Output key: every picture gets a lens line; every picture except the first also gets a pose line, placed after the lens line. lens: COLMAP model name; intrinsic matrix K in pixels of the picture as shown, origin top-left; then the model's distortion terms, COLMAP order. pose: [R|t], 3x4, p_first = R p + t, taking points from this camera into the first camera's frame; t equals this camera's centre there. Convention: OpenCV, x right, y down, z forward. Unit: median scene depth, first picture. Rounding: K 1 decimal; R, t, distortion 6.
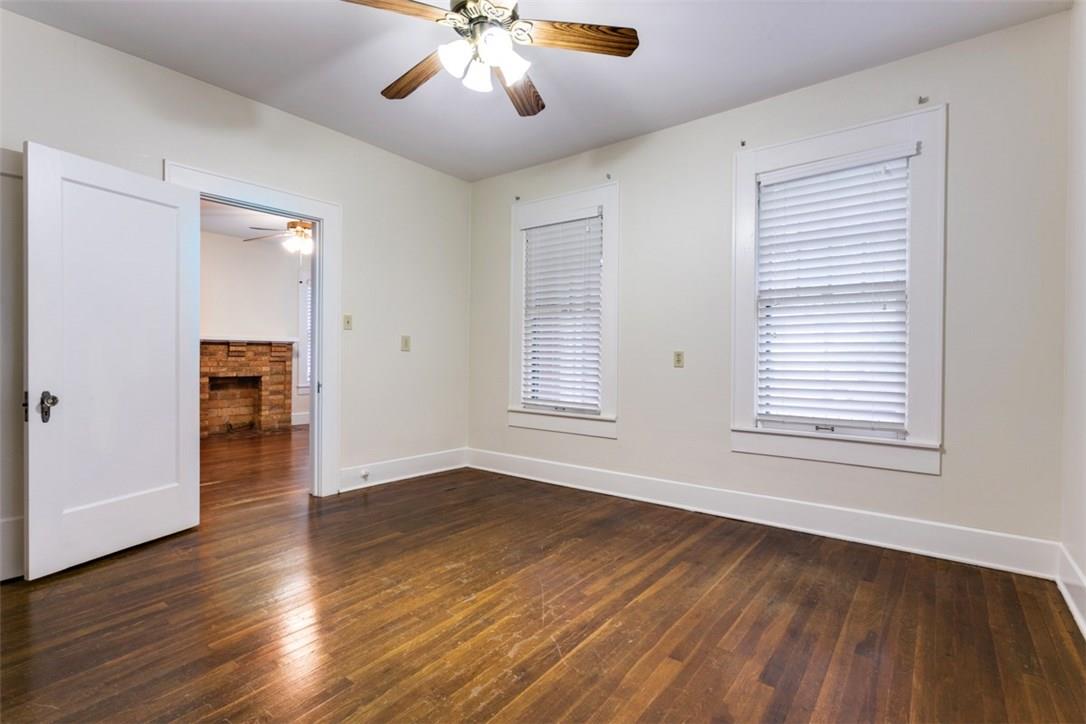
lens RADIAL K [[517.1, 0, 543.9], [0, 517.1, 354.1], [0, 0, 1]] dist [-0.000056, 0.000302]
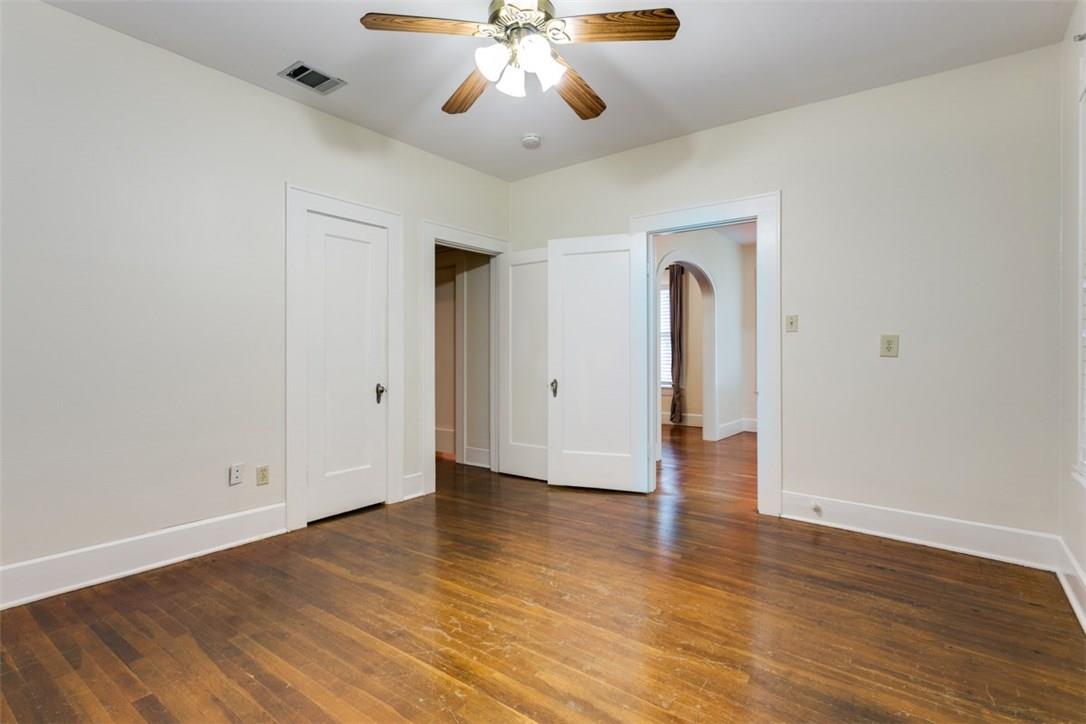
lens RADIAL K [[530.4, 0, 541.2], [0, 530.4, 352.1], [0, 0, 1]] dist [-0.000354, -0.000025]
pose [[0.001080, -0.008070, -0.999967, 0.913623], [-0.008945, 0.999927, -0.008079, -0.004463], [0.999959, 0.008953, 0.001007, 1.050543]]
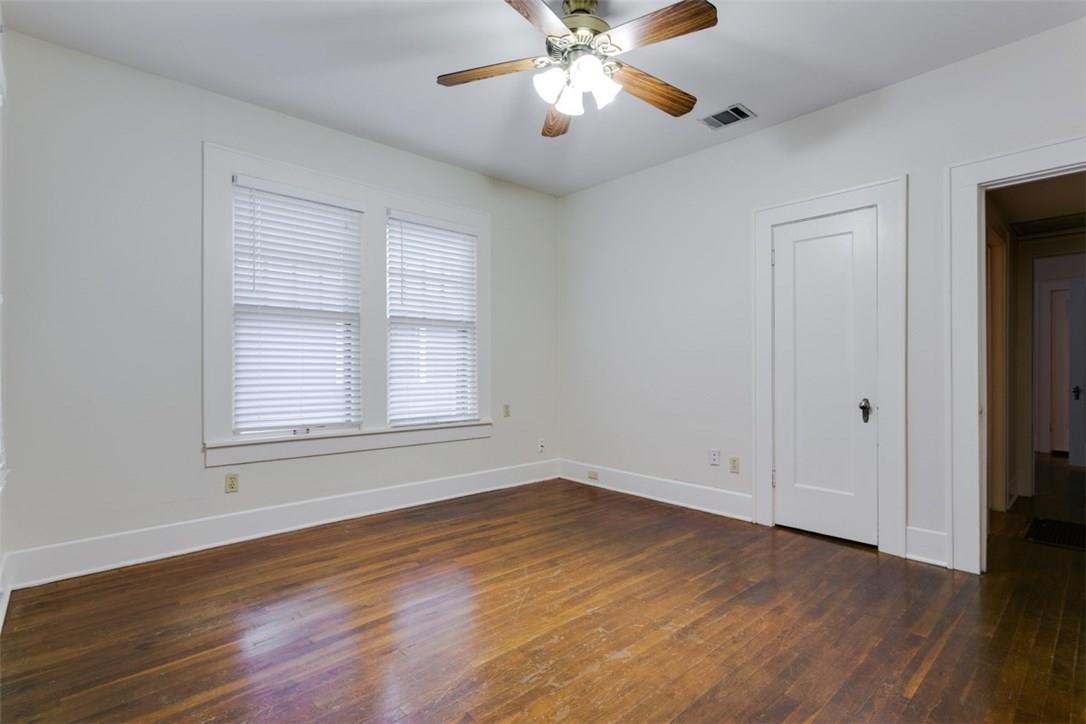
lens RADIAL K [[516.2, 0, 542.2], [0, 516.2, 364.9], [0, 0, 1]] dist [-0.000230, 0.000051]
pose [[-0.984280, -0.003213, 0.176585, -0.229682], [-0.001739, 0.999962, 0.008504, -0.010783], [-0.176606, 0.008063, -0.984249, 2.060207]]
